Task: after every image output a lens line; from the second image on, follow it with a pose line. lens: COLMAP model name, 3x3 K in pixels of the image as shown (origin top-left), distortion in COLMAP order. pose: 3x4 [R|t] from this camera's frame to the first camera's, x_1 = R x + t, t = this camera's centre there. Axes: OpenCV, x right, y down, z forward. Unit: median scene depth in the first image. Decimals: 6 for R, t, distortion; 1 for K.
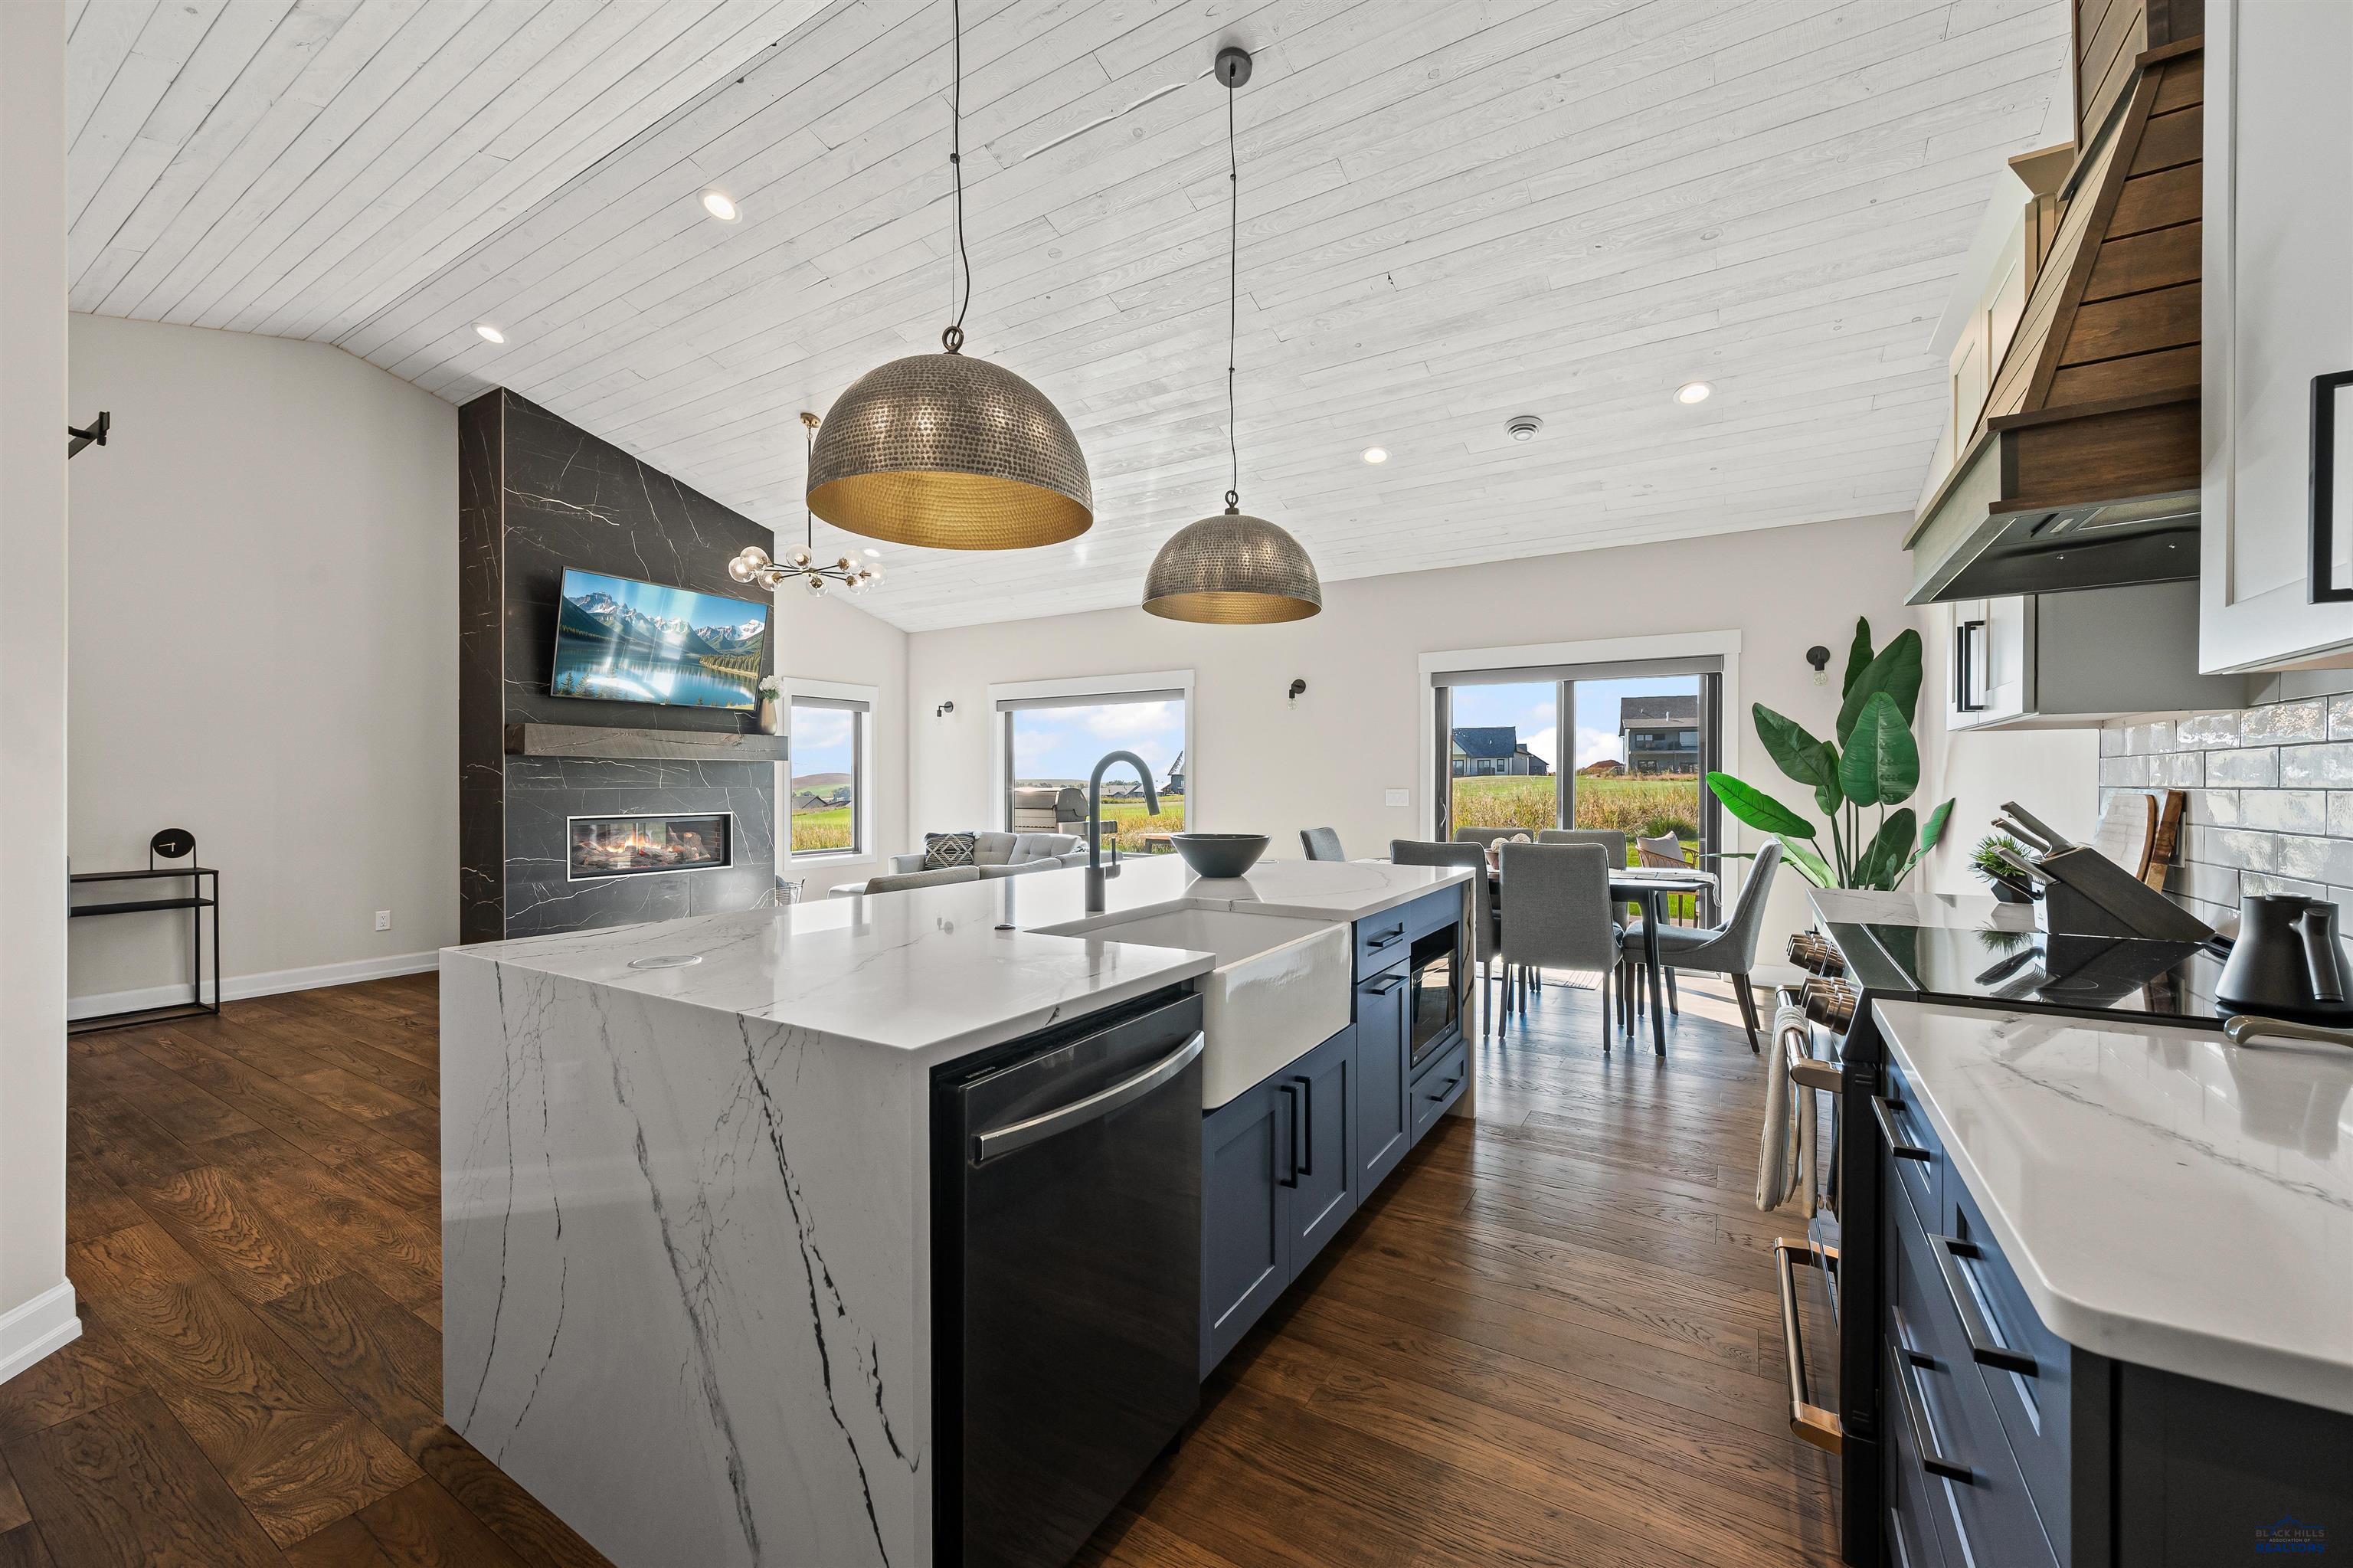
lens RADIAL K [[924.3, 0, 1178.4], [0, 924.3, 786.9], [0, 0, 1]] dist [-0.001105, -0.000155]
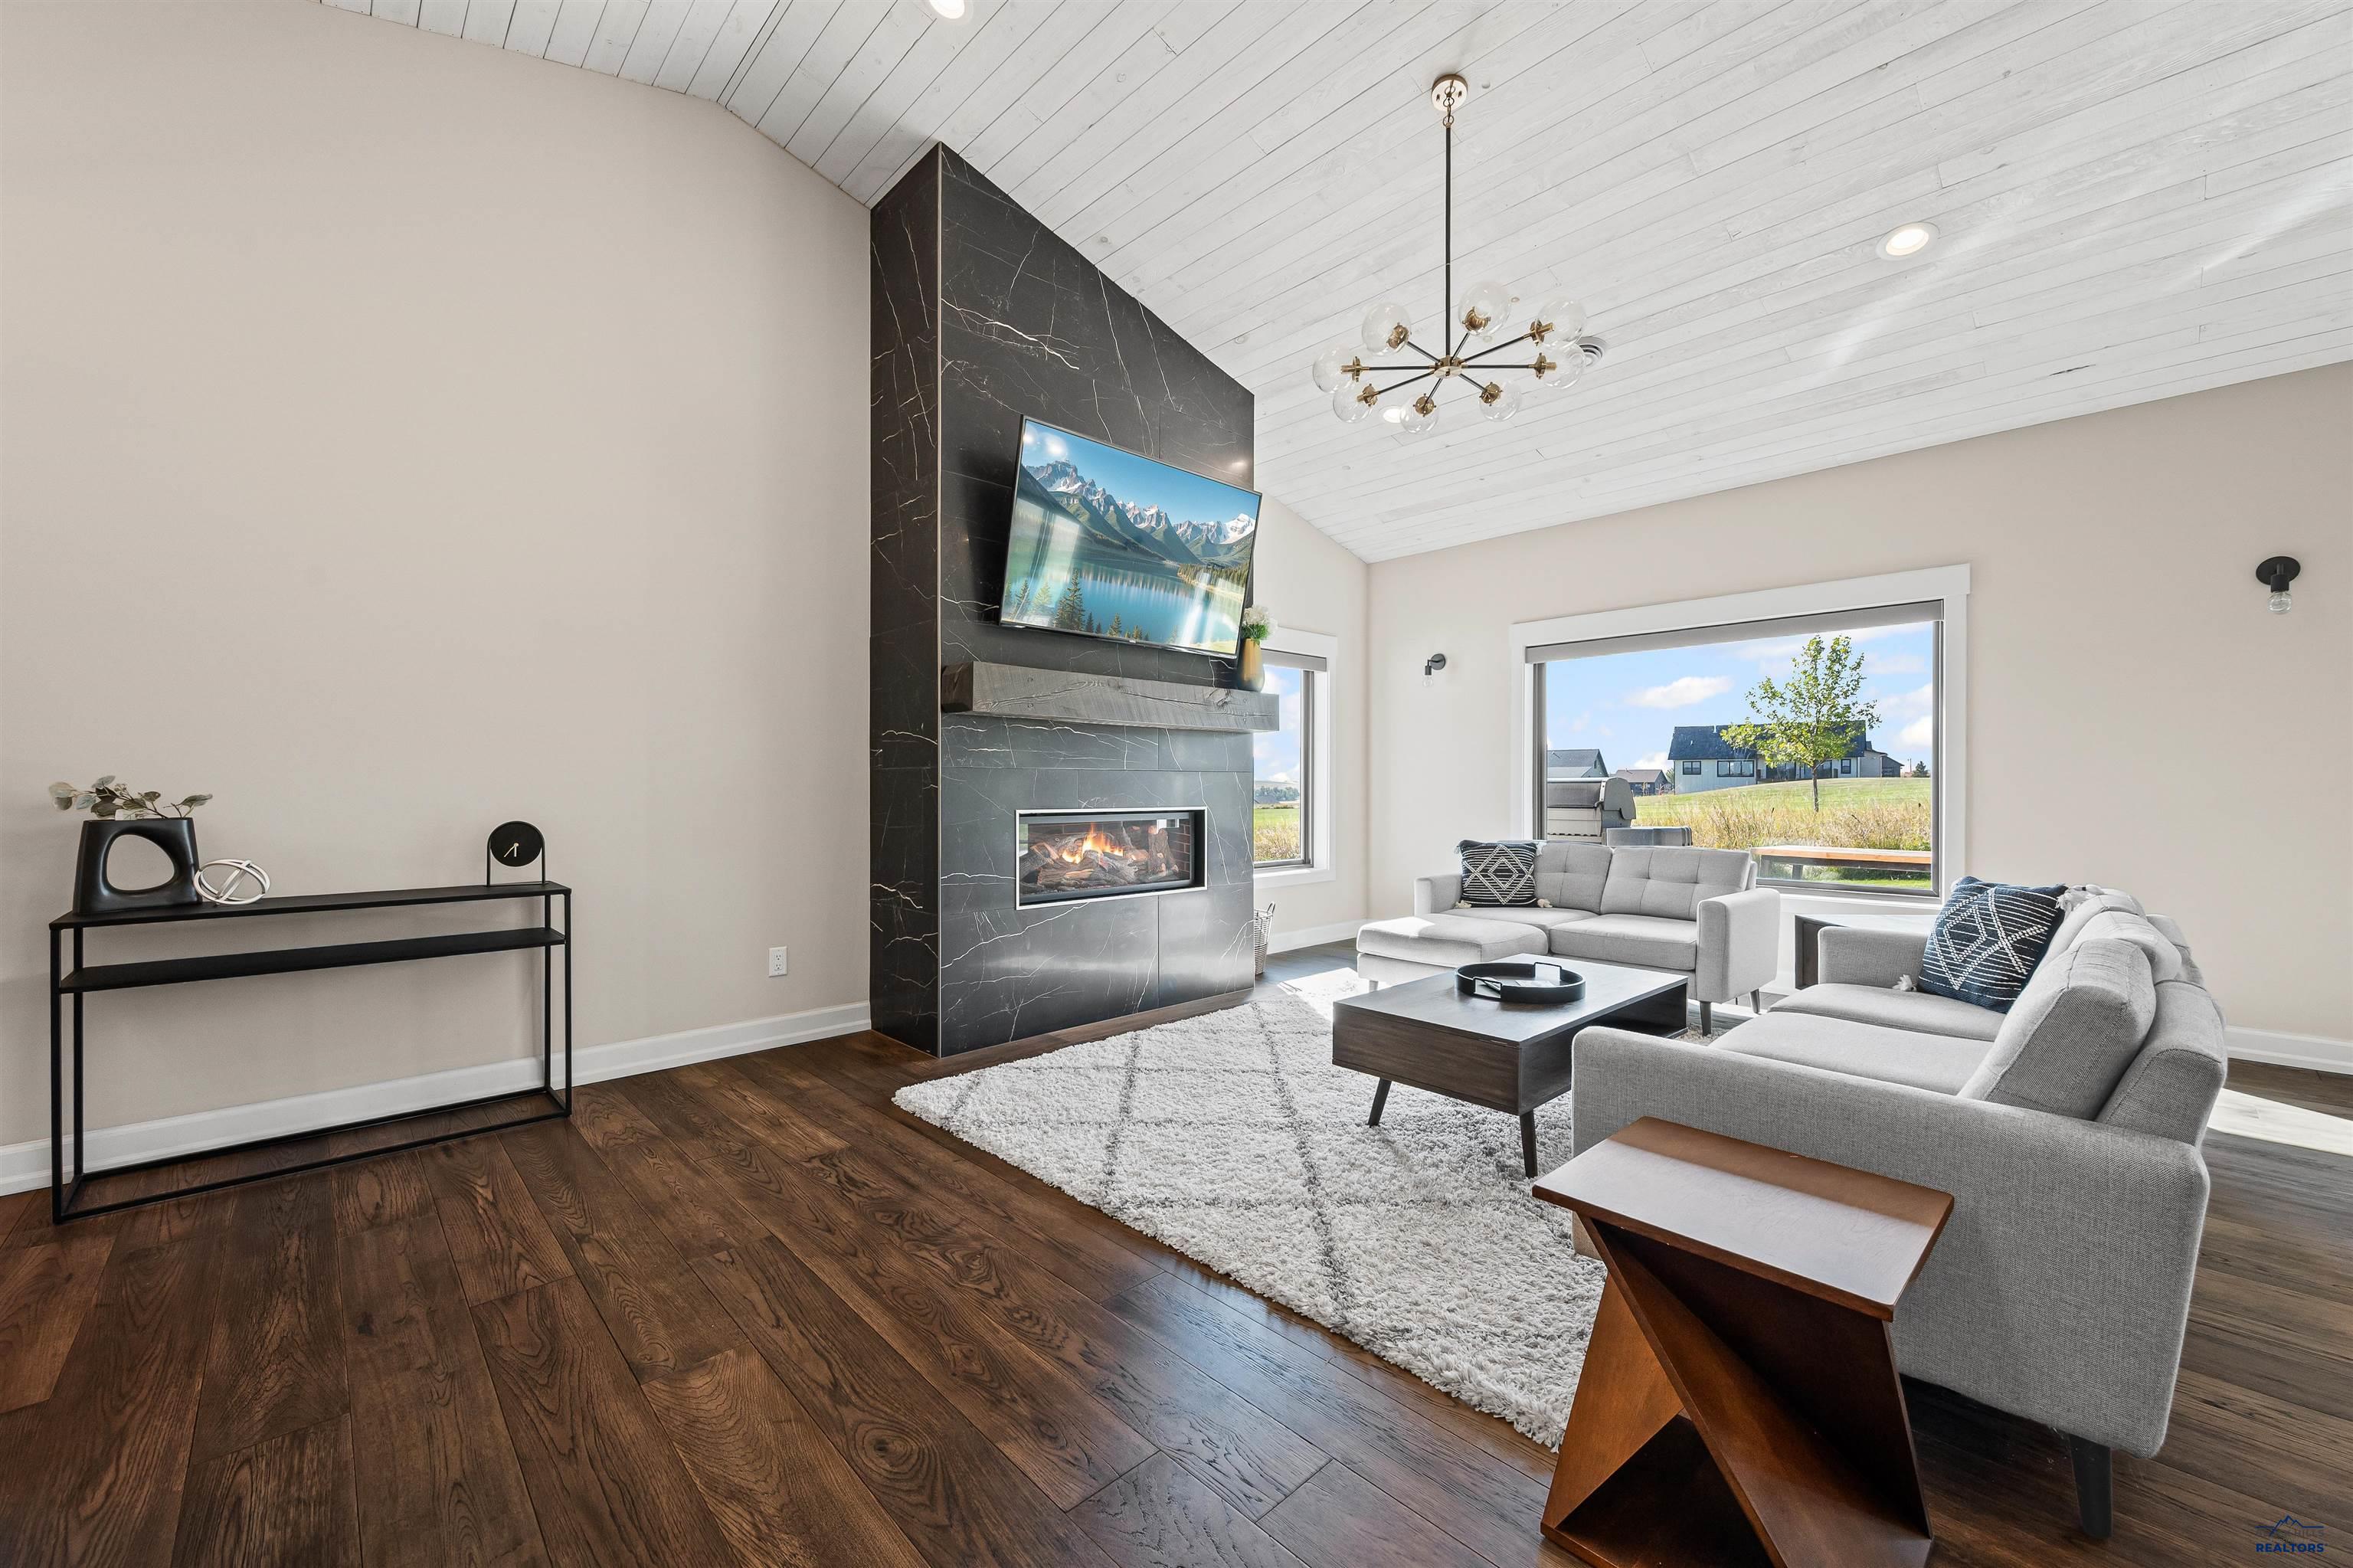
lens RADIAL K [[937.5, 0, 1175.4], [0, 937.5, 786.4], [0, 0, 1]] dist [0.000253, 0.000017]
pose [[0.965094, 0.001495, -0.261899, -0.382760], [-0.002755, 0.999986, -0.004444, 0.018146], [0.261889, 0.005010, 0.965085, 0.394710]]
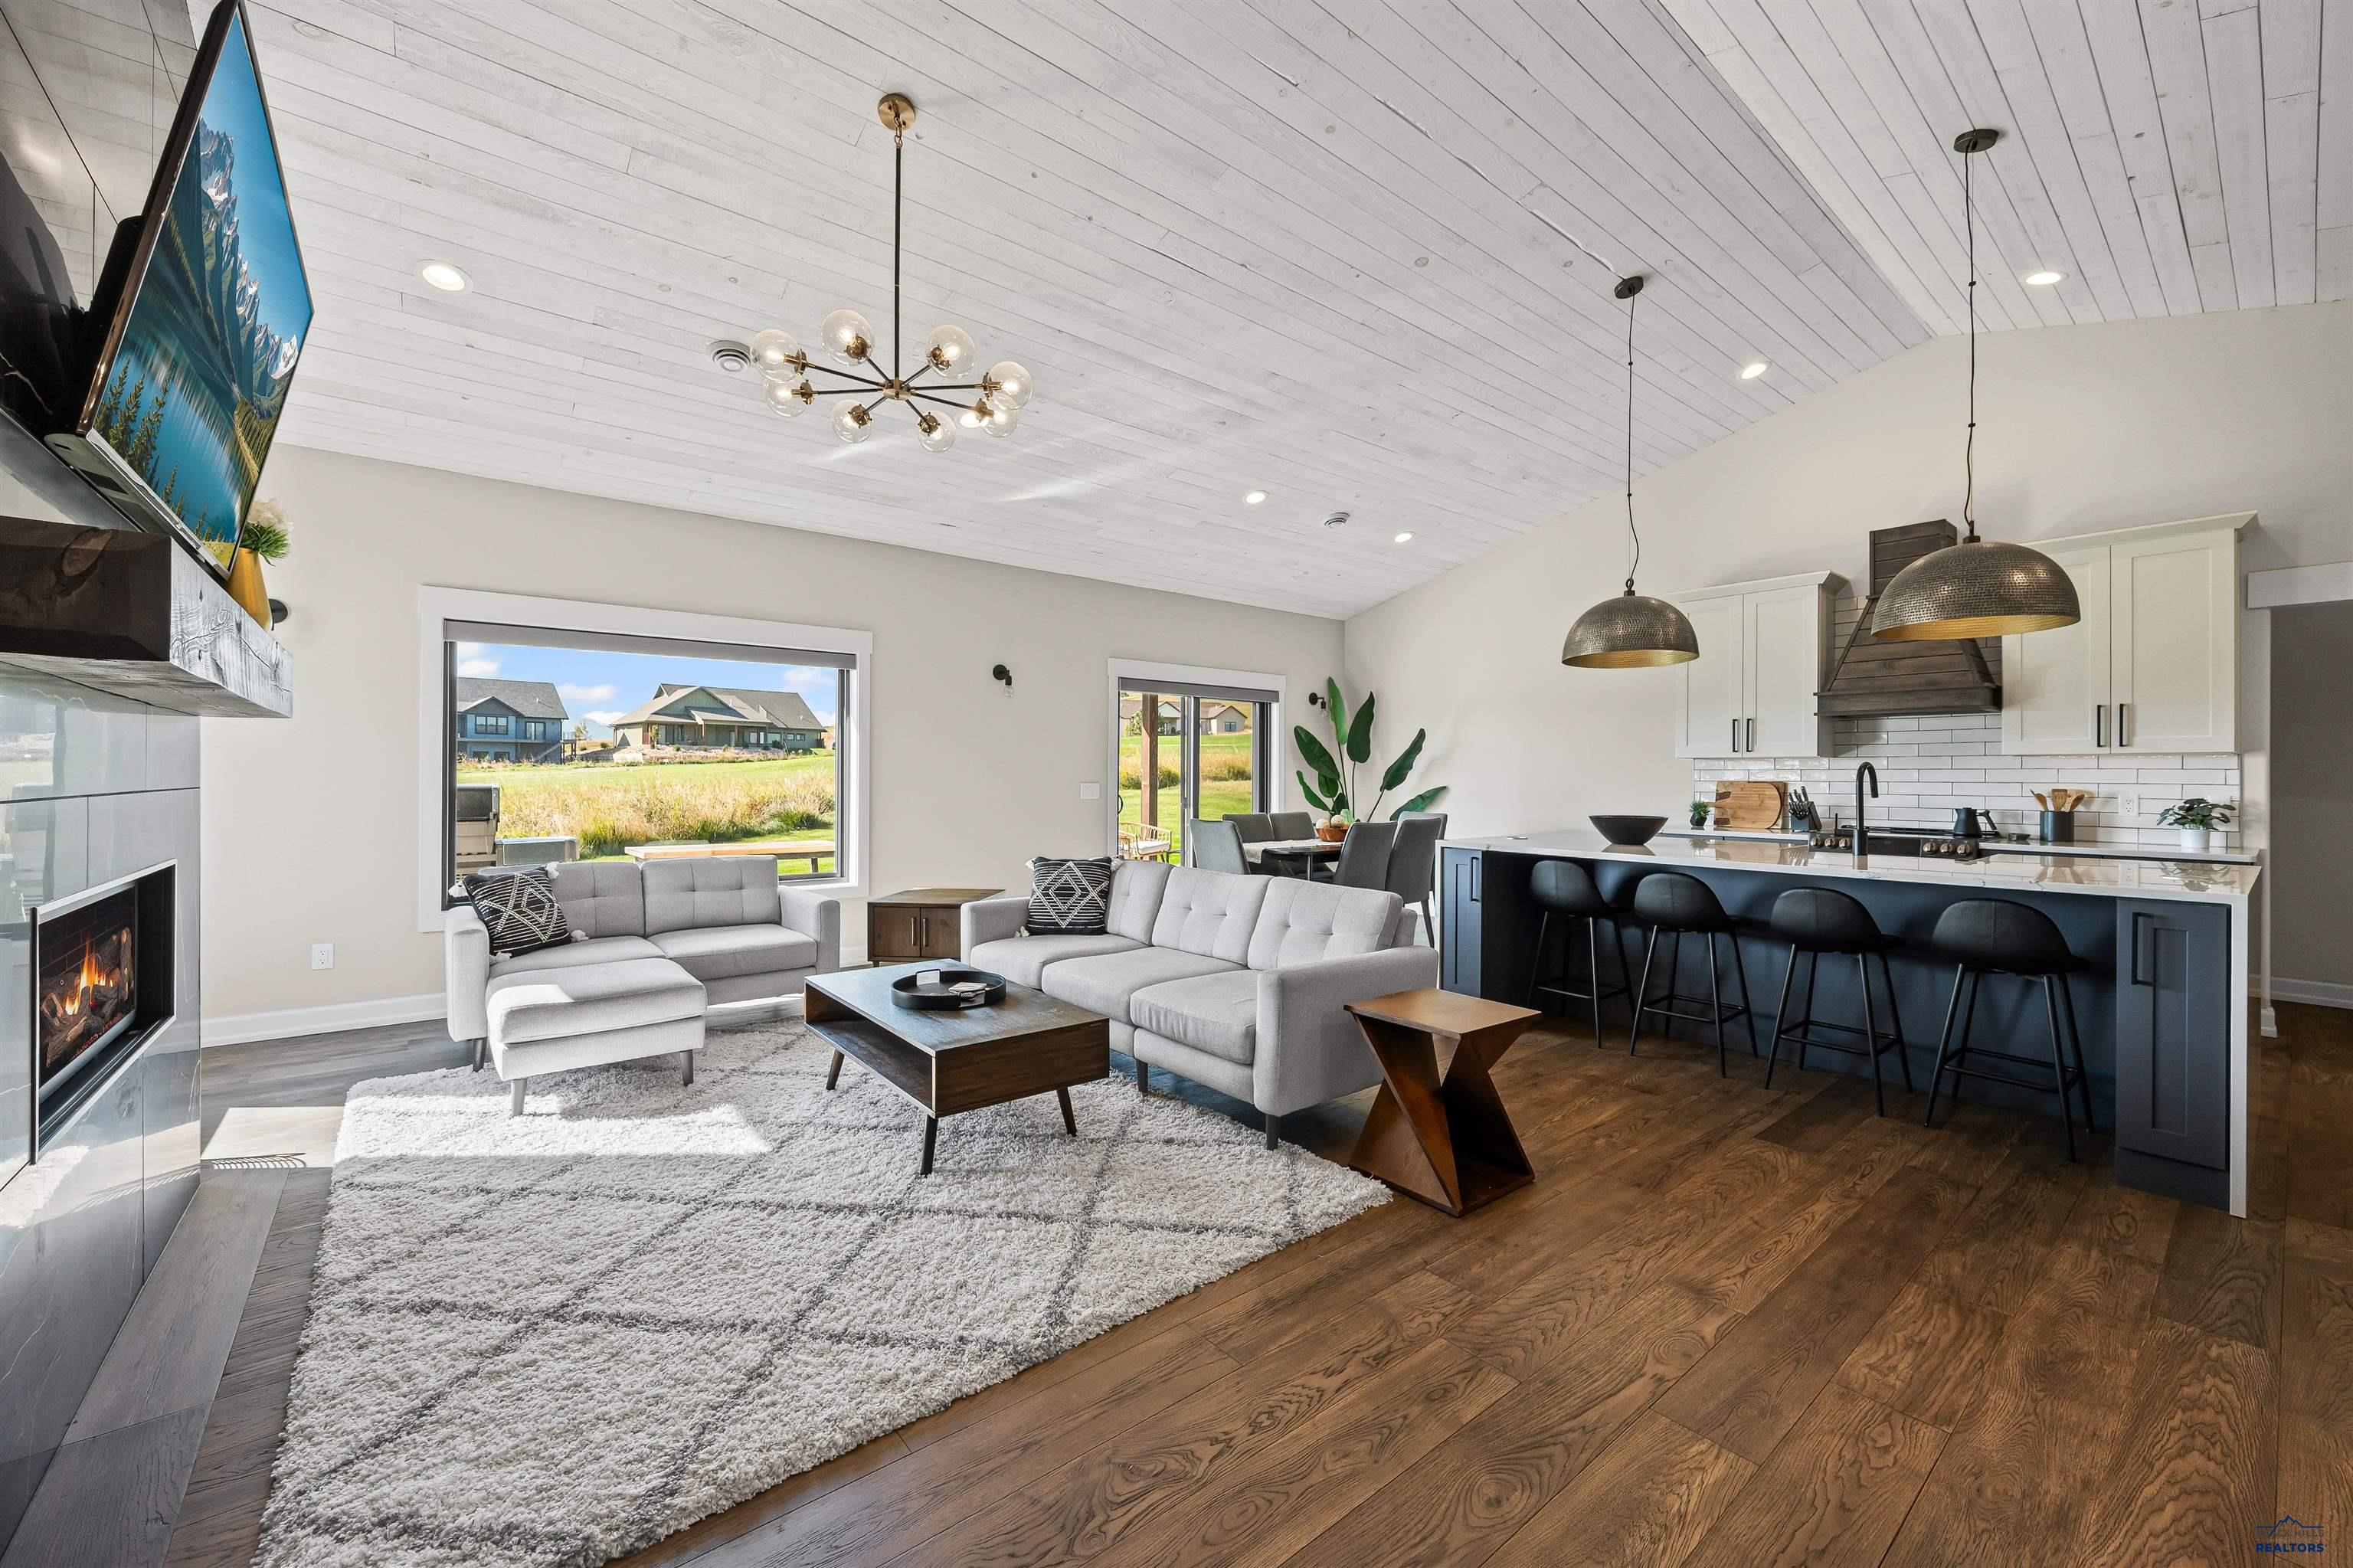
lens RADIAL K [[922.7, 0, 1177.7], [0, 922.7, 772.2], [0, 0, 1]] dist [0.000797, 0.000125]
pose [[0.327386, 0.004390, 0.944880, -0.804336], [-0.001890, 0.999990, -0.003992, -0.006033], [-0.944889, -0.000479, 0.327392, 0.622533]]
